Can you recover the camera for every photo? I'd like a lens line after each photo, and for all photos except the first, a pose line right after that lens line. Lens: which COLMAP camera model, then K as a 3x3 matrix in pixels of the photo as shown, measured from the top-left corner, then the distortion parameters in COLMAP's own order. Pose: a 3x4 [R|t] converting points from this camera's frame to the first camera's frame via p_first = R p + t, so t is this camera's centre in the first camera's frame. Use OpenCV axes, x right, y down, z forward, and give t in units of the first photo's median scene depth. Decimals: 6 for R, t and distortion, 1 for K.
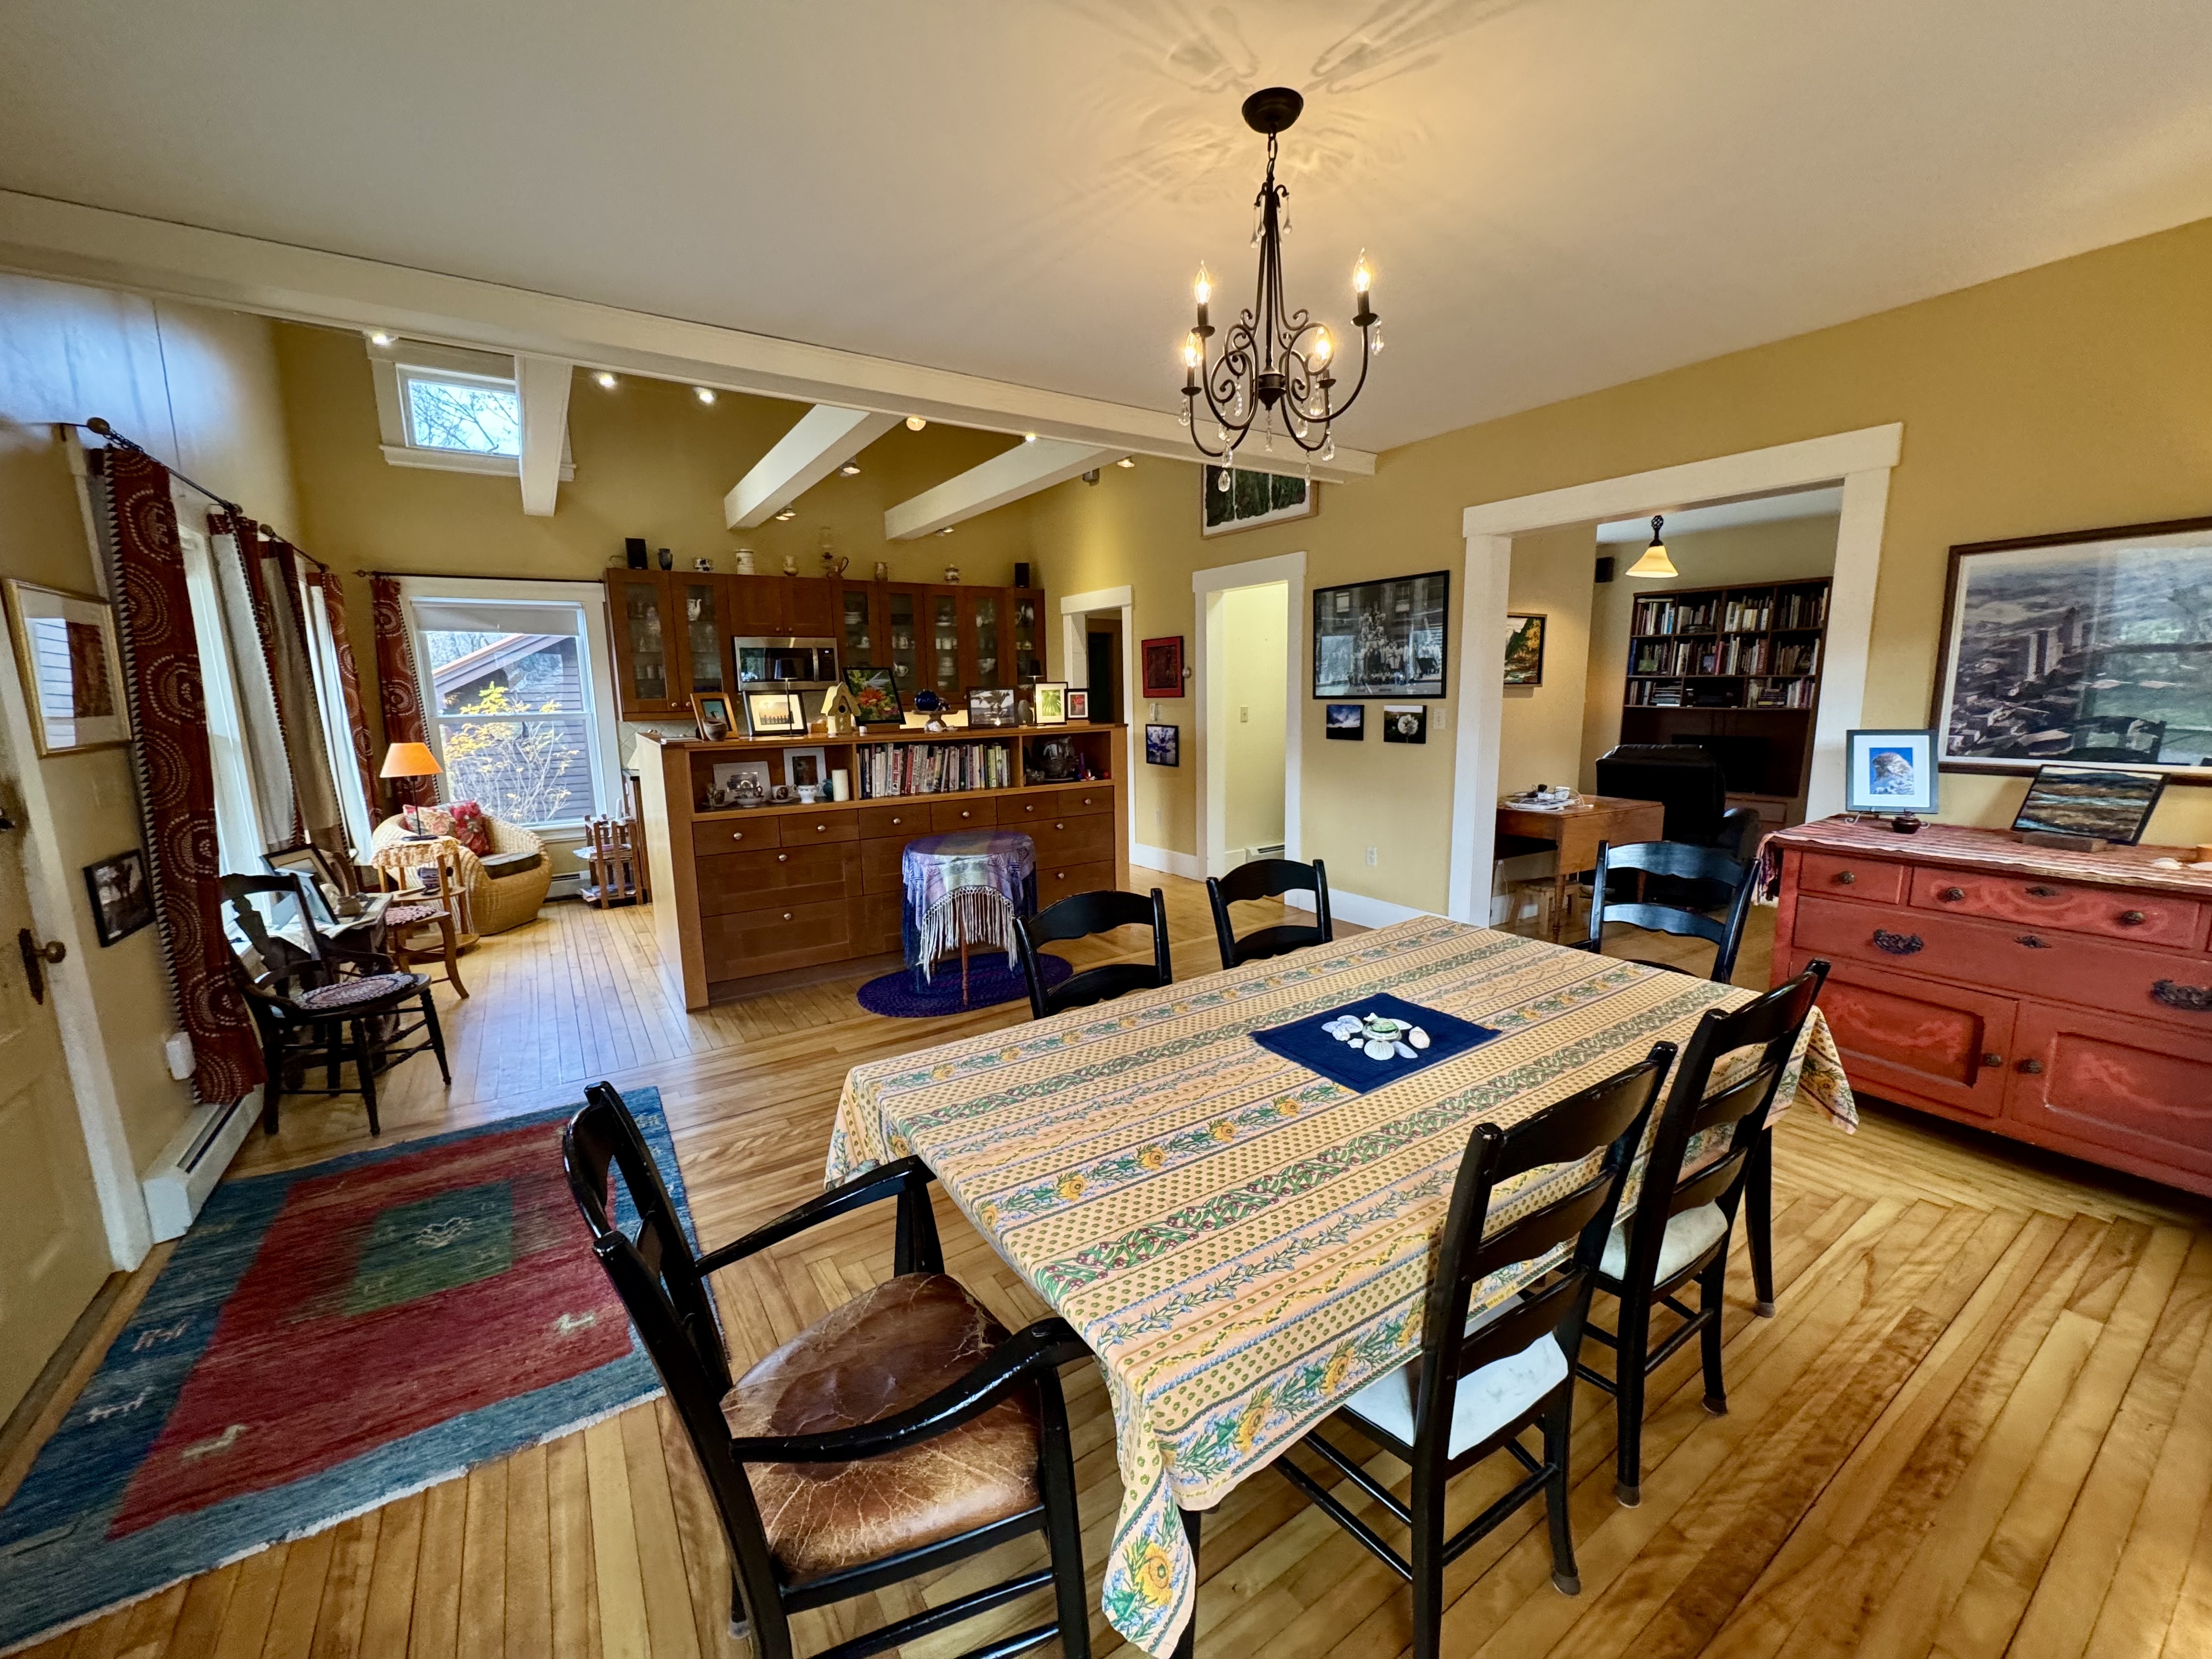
lens RADIAL K [[876.5, 0, 1107.8], [0, 876.5, 829.1], [0, 0, 1]] dist [-0.002189, -0.000023]
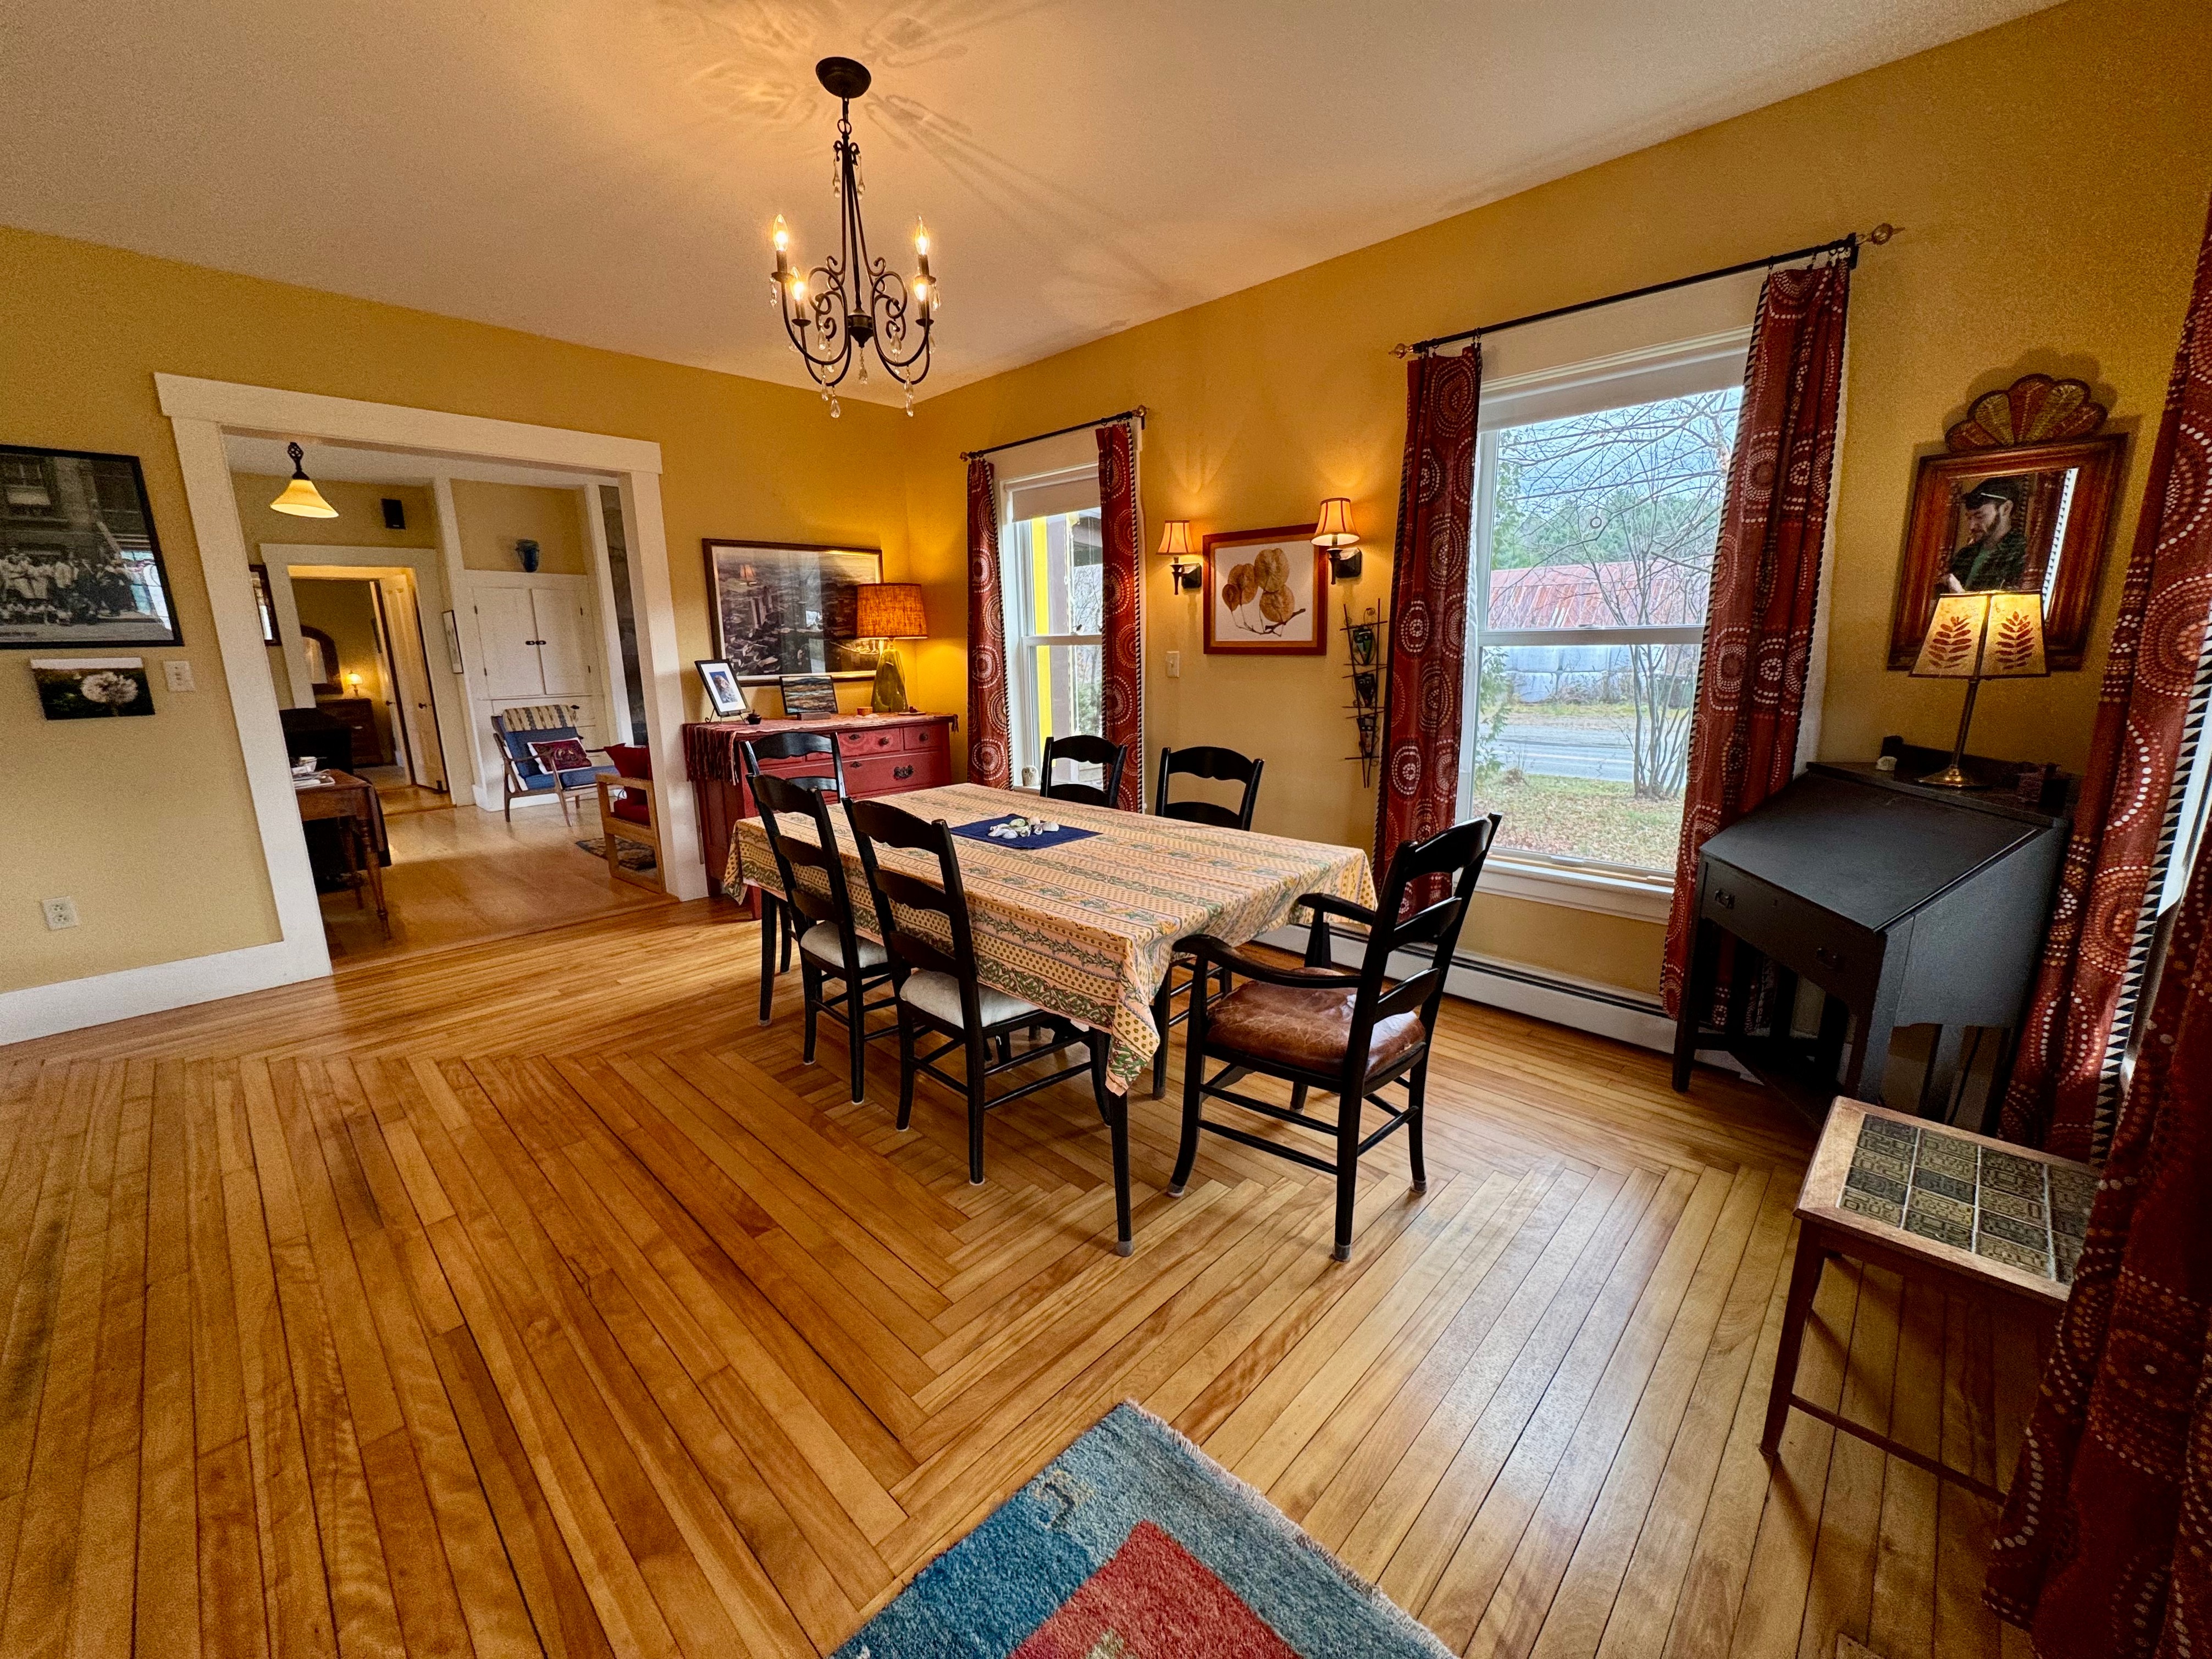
lens RADIAL K [[876.5, 0, 1107.8], [0, 876.5, 829.1], [0, 0, 1]] dist [-0.002189, -0.000023]
pose [[-0.223829, -0.181530, 0.957574, -0.378688], [0.178188, 0.958319, 0.223322, -0.026240], [-0.958201, 0.220615, -0.182153, 0.356481]]
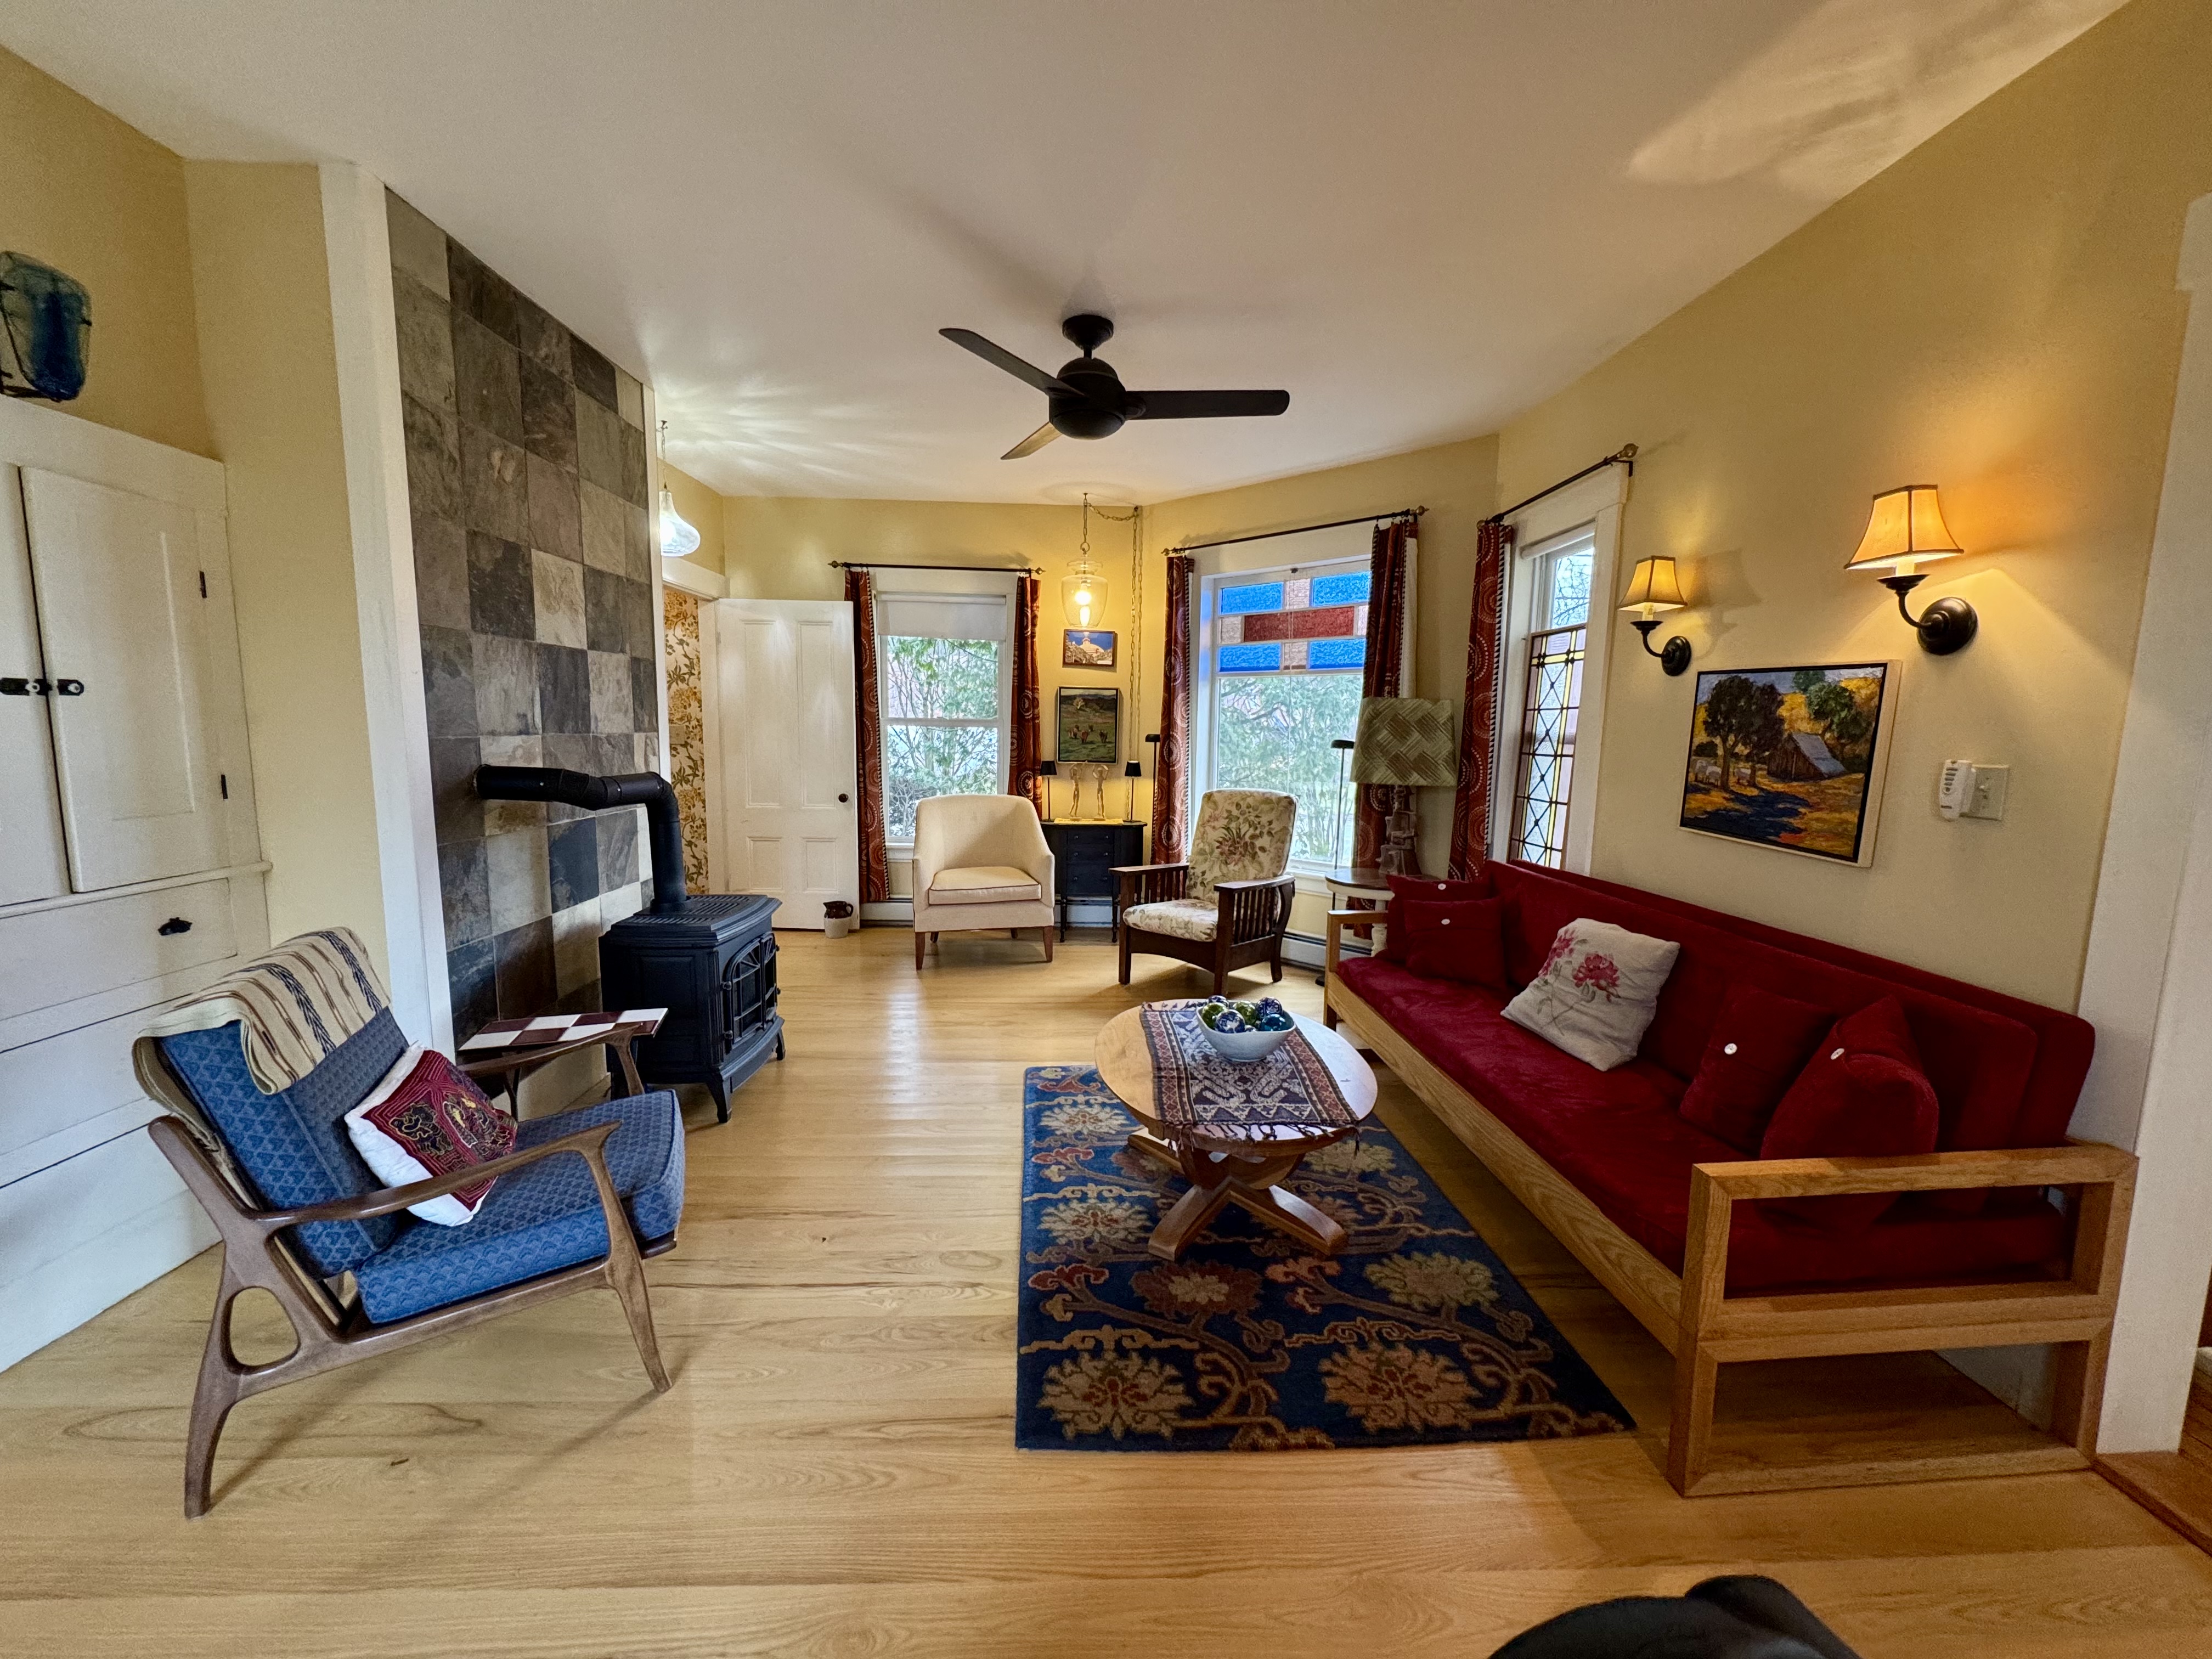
lens RADIAL K [[876.5, 0, 1107.8], [0, 876.5, 829.1], [0, 0, 1]] dist [-0.002189, -0.000023]
pose [[-0.859267, -0.065165, 0.507360, 0.613823], [0.076823, 0.964163, 0.253945, -0.153725], [-0.505726, 0.257184, -0.823467, 0.951939]]
